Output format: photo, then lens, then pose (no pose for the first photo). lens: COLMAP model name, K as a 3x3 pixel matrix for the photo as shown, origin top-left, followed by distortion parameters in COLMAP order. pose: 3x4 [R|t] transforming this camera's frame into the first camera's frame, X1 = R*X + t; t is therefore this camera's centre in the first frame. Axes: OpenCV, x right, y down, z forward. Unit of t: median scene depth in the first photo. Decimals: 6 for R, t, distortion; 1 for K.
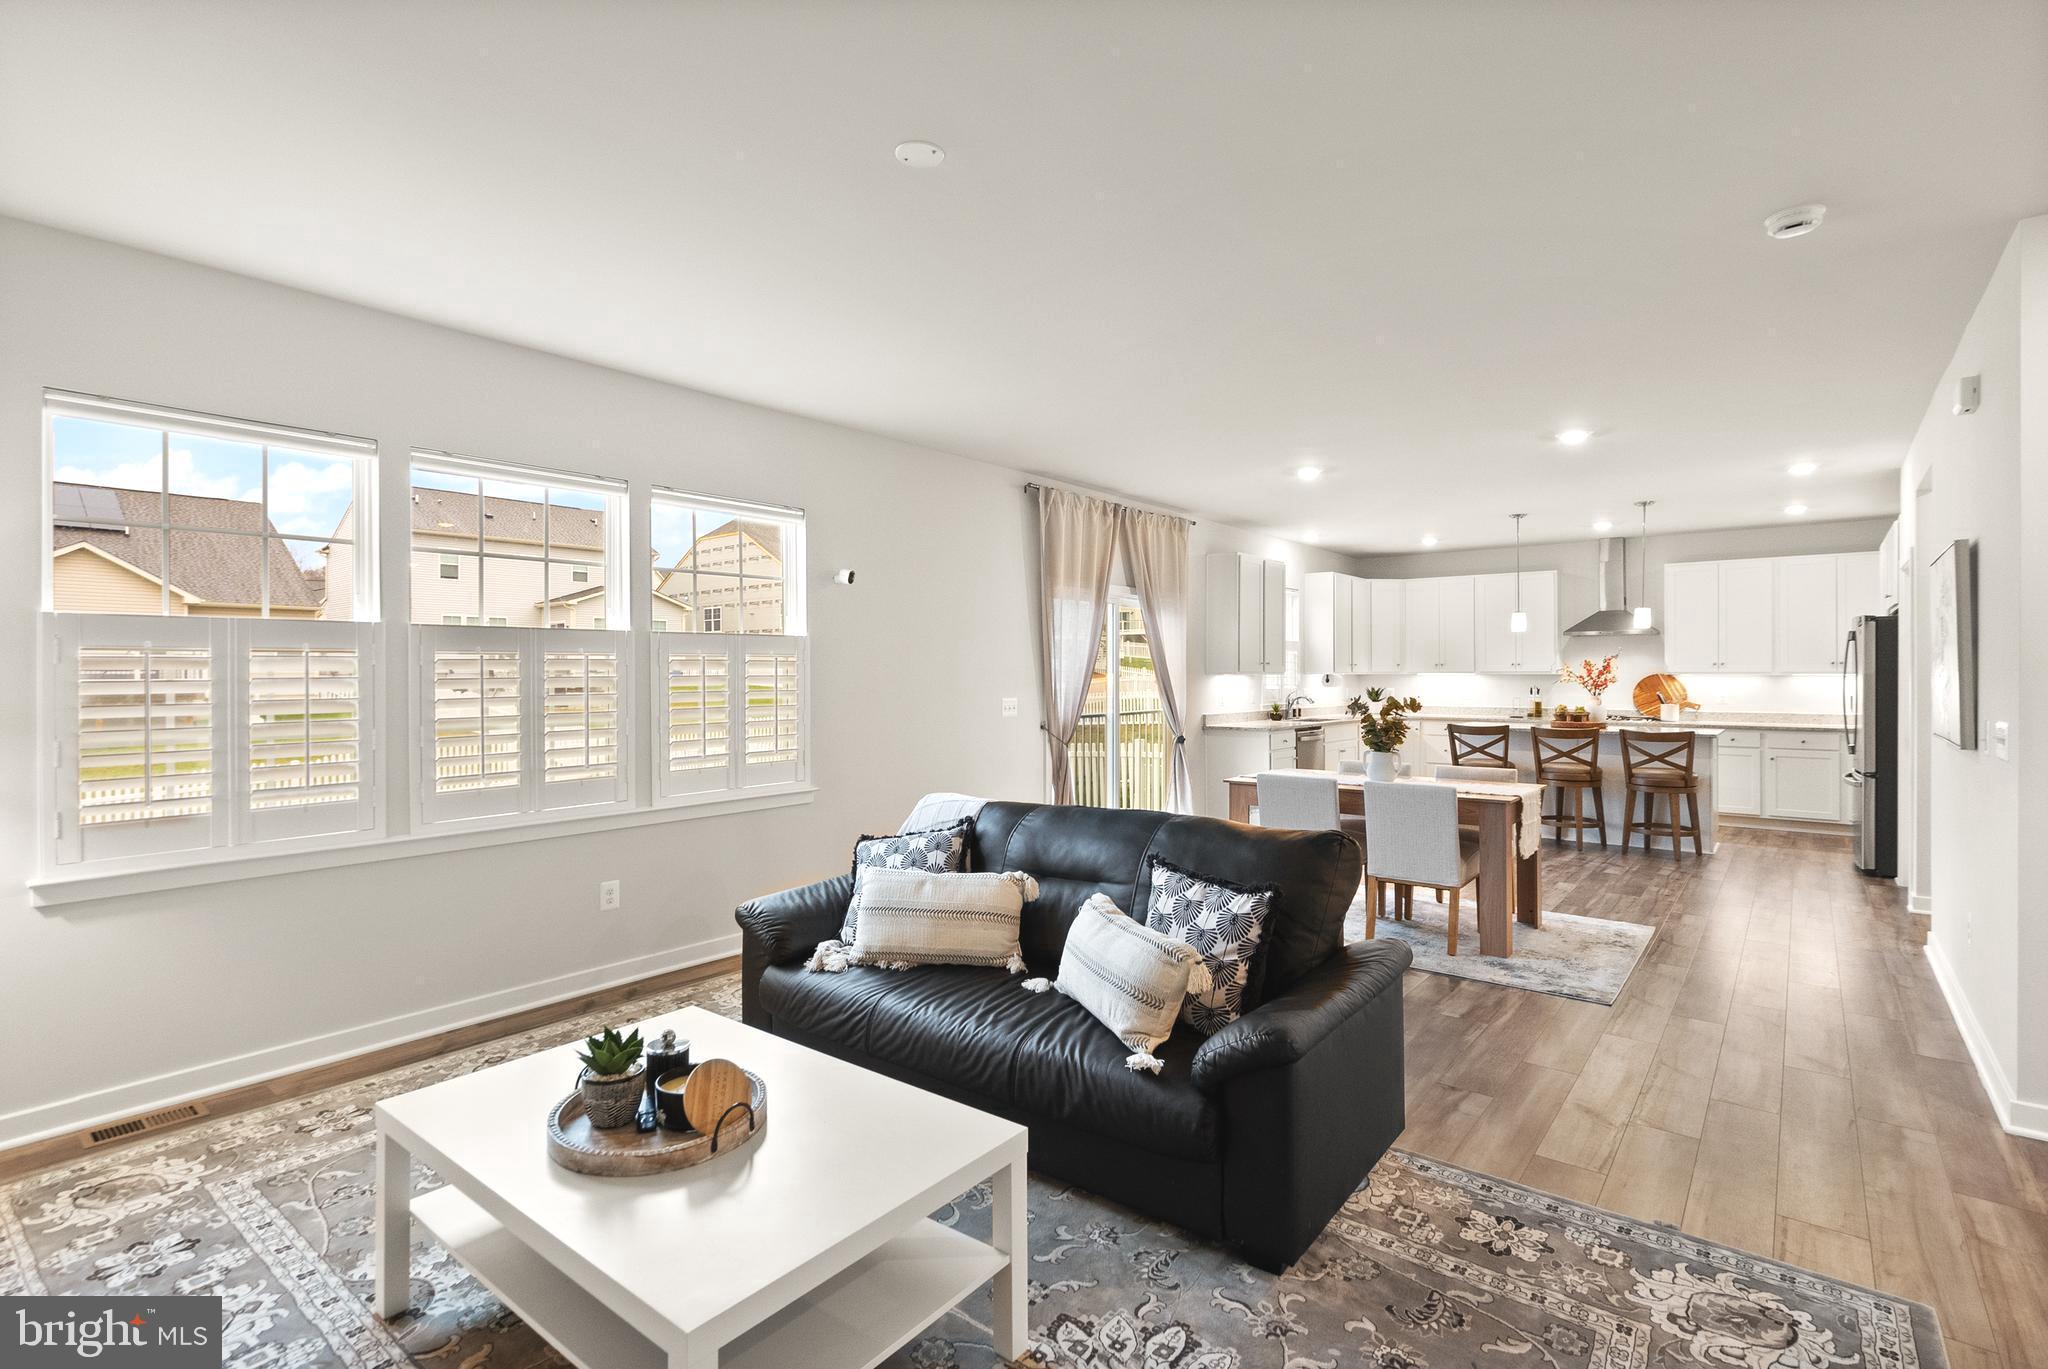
lens RADIAL K [[970.5, 0, 1007.6], [0, 970.5, 665.2], [0, 0, 1]] dist [0.004106, 0.000787]
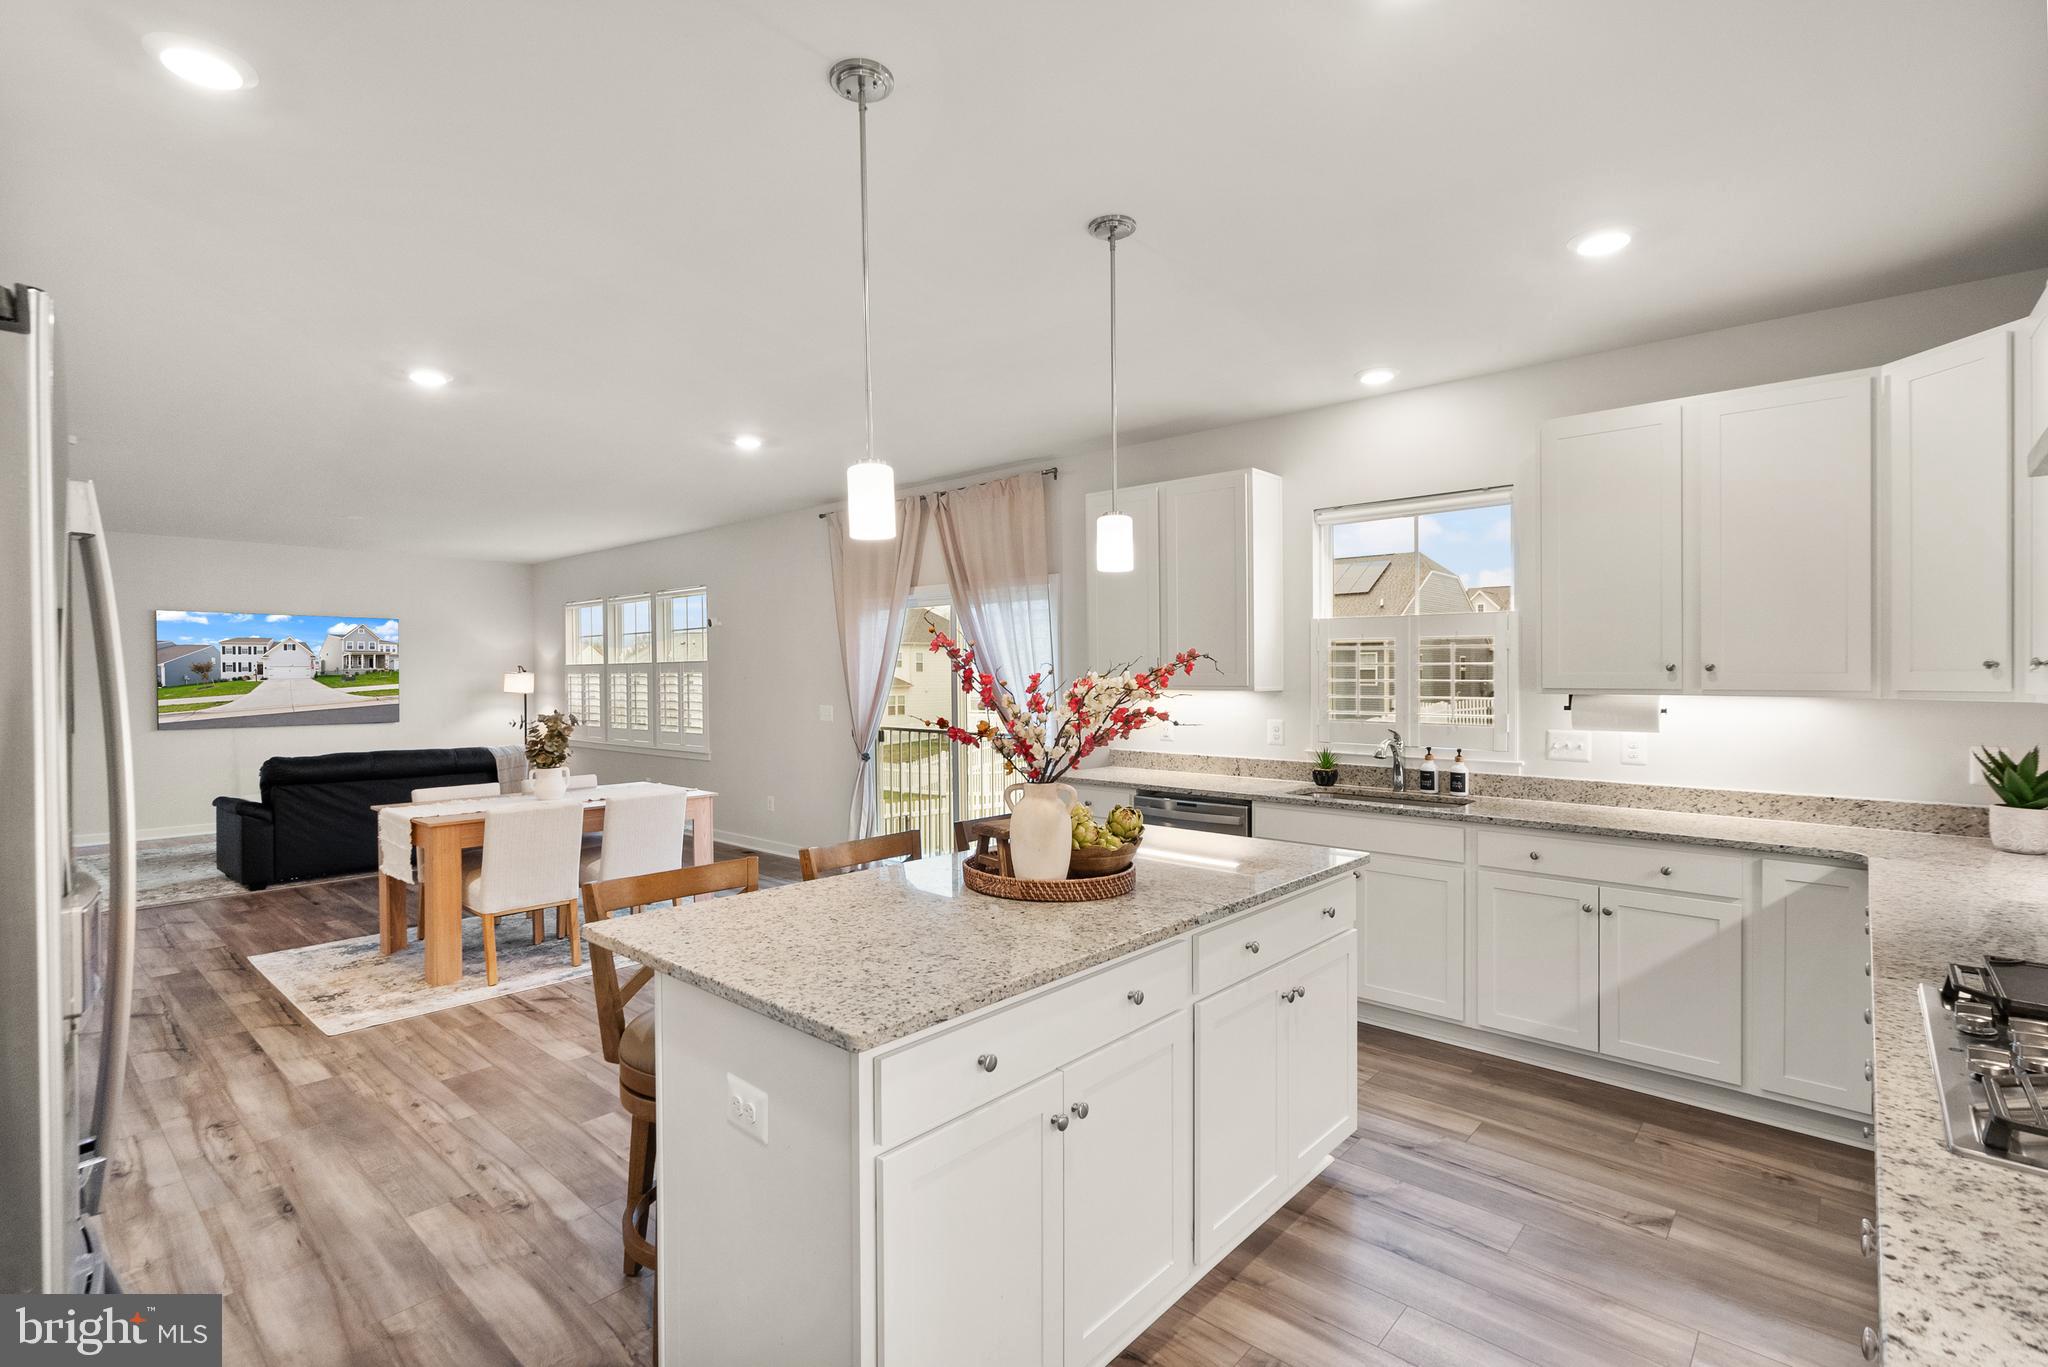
lens RADIAL K [[931.2, 0, 981.9], [0, 931.2, 675.9], [0, 0, 1]] dist [-0.005500, -0.000017]
pose [[-0.048959, -0.003514, -0.998795, 0.928989], [0.007026, 0.999968, -0.003862, 0.002362], [0.998776, -0.007206, -0.048933, 1.057848]]
